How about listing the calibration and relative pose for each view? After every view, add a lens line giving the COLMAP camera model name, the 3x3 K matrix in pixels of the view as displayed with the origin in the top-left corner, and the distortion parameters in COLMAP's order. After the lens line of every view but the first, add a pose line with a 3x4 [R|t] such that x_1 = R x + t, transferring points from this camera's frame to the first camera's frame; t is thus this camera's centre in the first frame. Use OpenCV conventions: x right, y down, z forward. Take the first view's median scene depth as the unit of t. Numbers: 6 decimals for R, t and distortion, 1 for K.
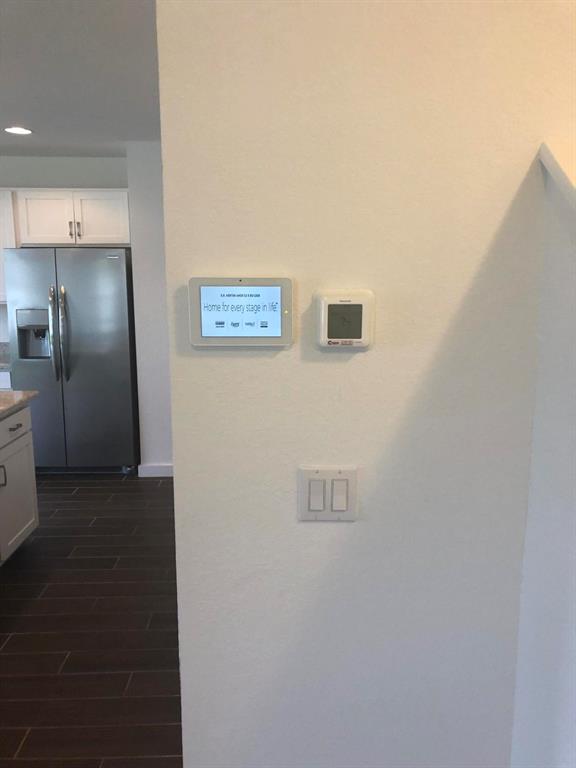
lens RADIAL K [[623.0, 0, 286.0], [0, 623.0, 381.6], [0, 0, 1]] dist [0.028920, -0.045673]
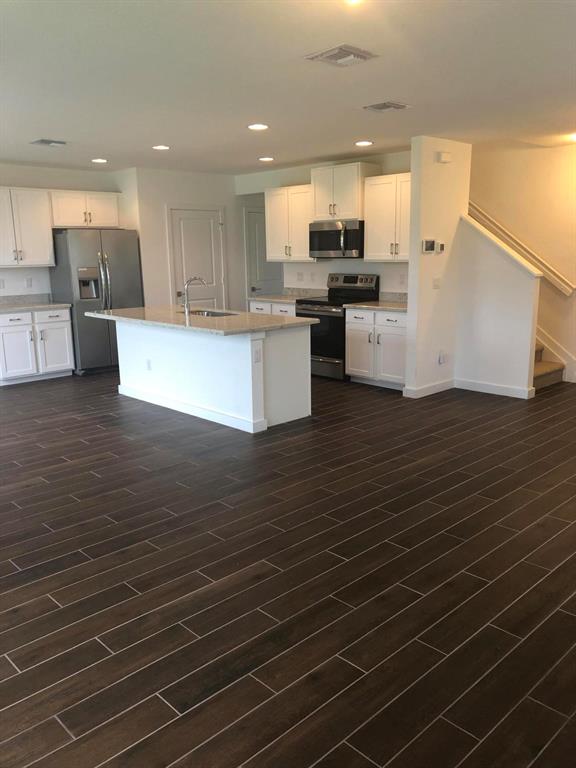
lens RADIAL K [[623.0, 0, 292.0], [0, 623.0, 381.1], [0, 0, 1]] dist [0.028920, -0.045673]
pose [[0.751539, -0.151121, 0.642146, -1.055865], [0.121680, 0.988461, 0.090213, 0.088289], [-0.648369, 0.010338, 0.761256, -0.548007]]
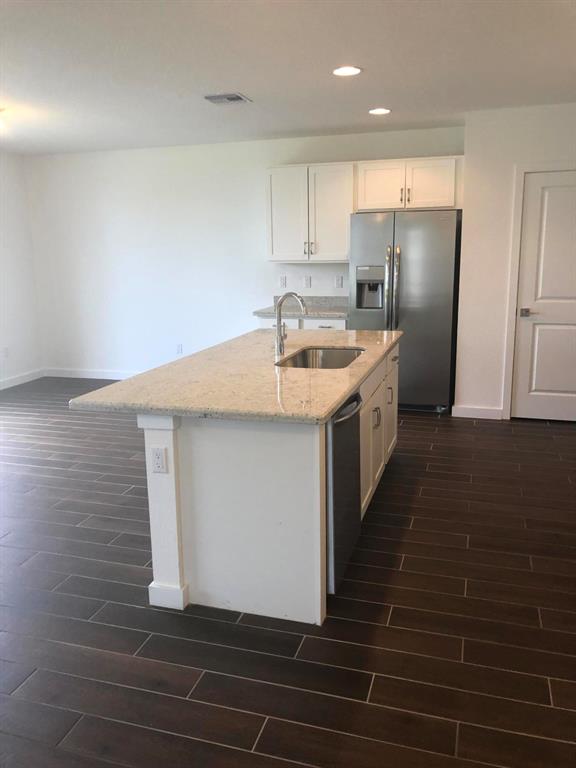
lens RADIAL K [[623.0, 0, 292.2], [0, 623.0, 384.0], [0, 0, 1]] dist [0.028920, -0.045673]
pose [[0.945962, 0.053849, -0.319775, -0.154837], [-0.035204, 0.997341, 0.063810, 0.033619], [0.322360, -0.049105, 0.945343, -0.157580]]
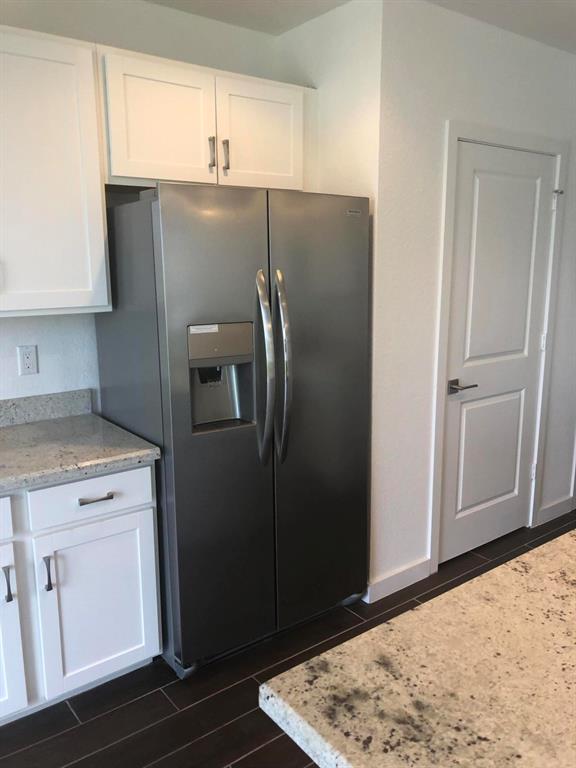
lens RADIAL K [[623.0, 0, 290.6], [0, 623.0, 383.0], [0, 0, 1]] dist [0.028920, -0.045673]
pose [[0.821891, -0.117627, 0.557368, -0.603790], [0.095613, 0.993053, 0.068585, -0.095992], [-0.561564, -0.003078, 0.827428, 0.576805]]
